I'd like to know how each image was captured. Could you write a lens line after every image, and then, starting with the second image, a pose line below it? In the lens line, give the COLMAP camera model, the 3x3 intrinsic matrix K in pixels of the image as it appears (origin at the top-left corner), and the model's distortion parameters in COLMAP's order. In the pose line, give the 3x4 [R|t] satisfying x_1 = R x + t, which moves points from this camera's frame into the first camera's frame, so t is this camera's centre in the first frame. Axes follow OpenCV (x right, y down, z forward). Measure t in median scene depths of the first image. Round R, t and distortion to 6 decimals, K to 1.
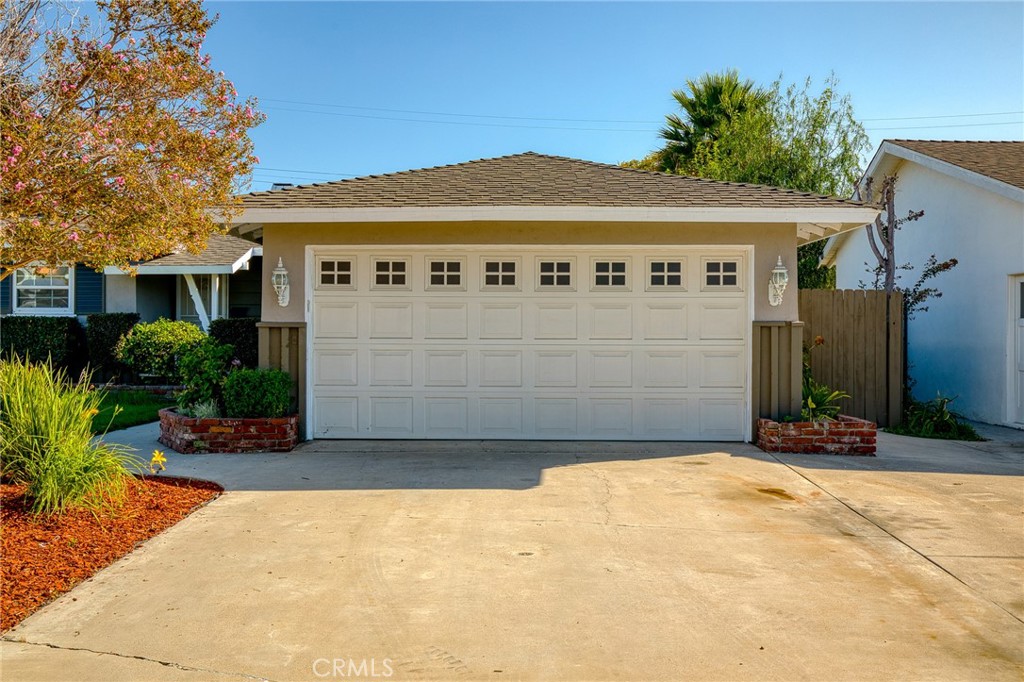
lens RADIAL K [[969.6, 0, 512.0], [0, 969.6, 335.0], [0, 0, 1]] dist [0.045071, 0.000000]
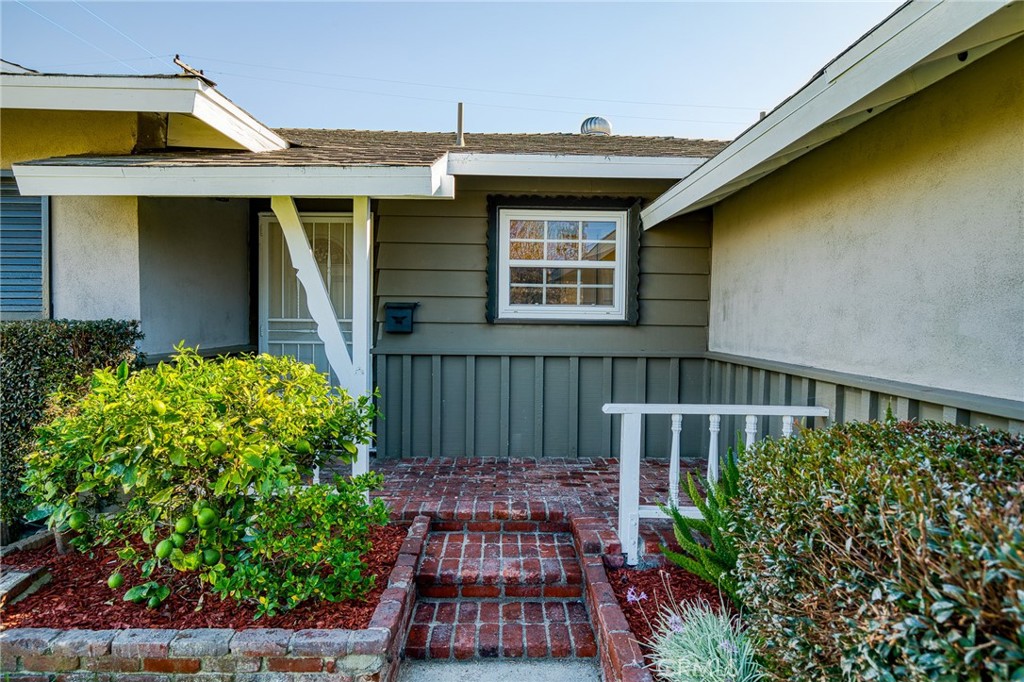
lens RADIAL K [[595.4, 0, 505.5], [0, 595.4, 343.2], [0, 0, 1]] dist [0.006129, 0.000595]
pose [[0.999819, 0.013721, 0.013142, -0.404339], [-0.014213, 0.999174, 0.038068, -0.036241], [-0.012608, -0.038248, 0.999189, 1.240719]]
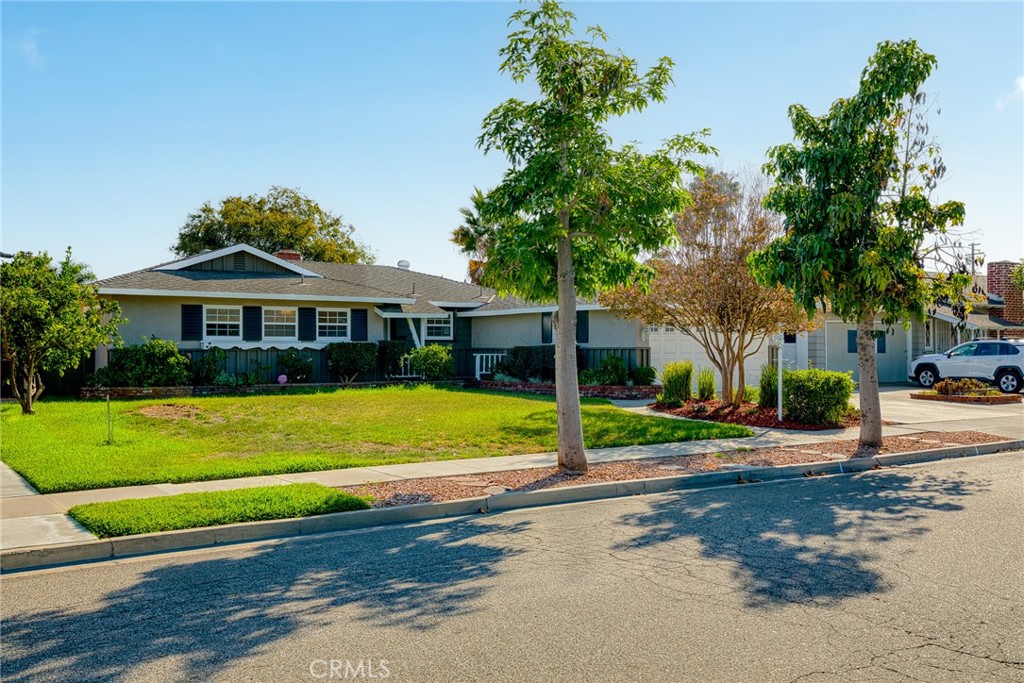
lens RADIAL K [[969.6, 0, 516.4], [0, 969.6, 343.8], [0, 0, 1]] dist [0.045071, 0.000000]
pose [[0.806147, -0.001227, 0.591713, -1.876640], [0.006031, 0.999963, -0.006143, -0.007322], [-0.591684, 0.008521, 0.806125, -0.750793]]
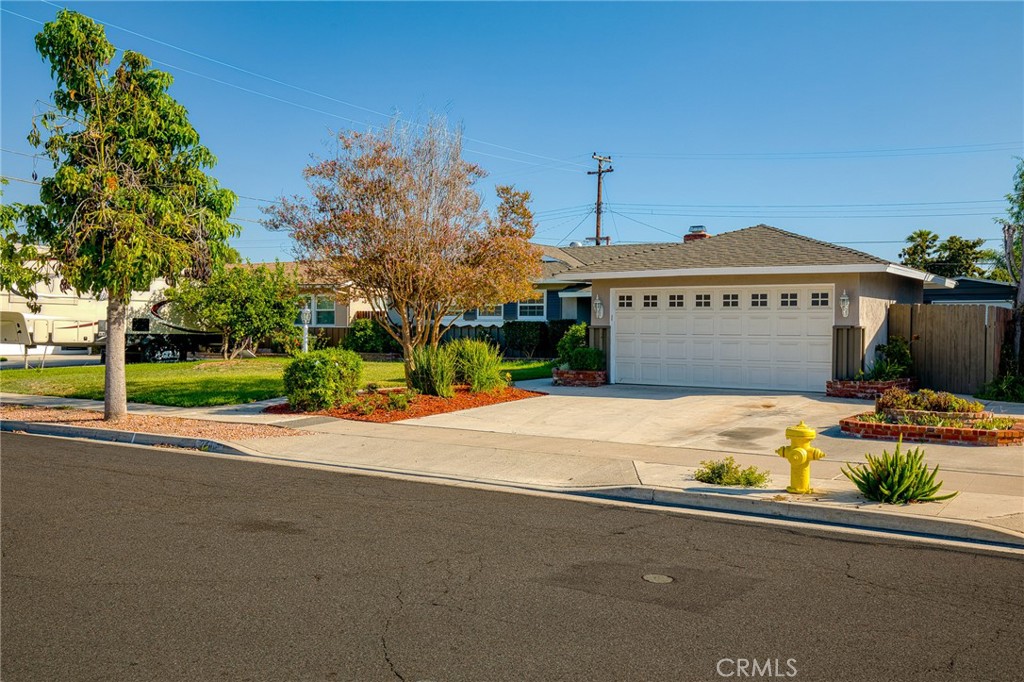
lens RADIAL K [[935.5, 0, 512.8], [0, 935.5, 339.1], [0, 0, 1]] dist [-0.002921, 0.000000]
pose [[0.847308, 0.009729, -0.531012, 0.652421], [-0.005311, 0.999937, 0.009846, -0.003444], [0.531075, -0.005523, 0.847307, -0.769981]]
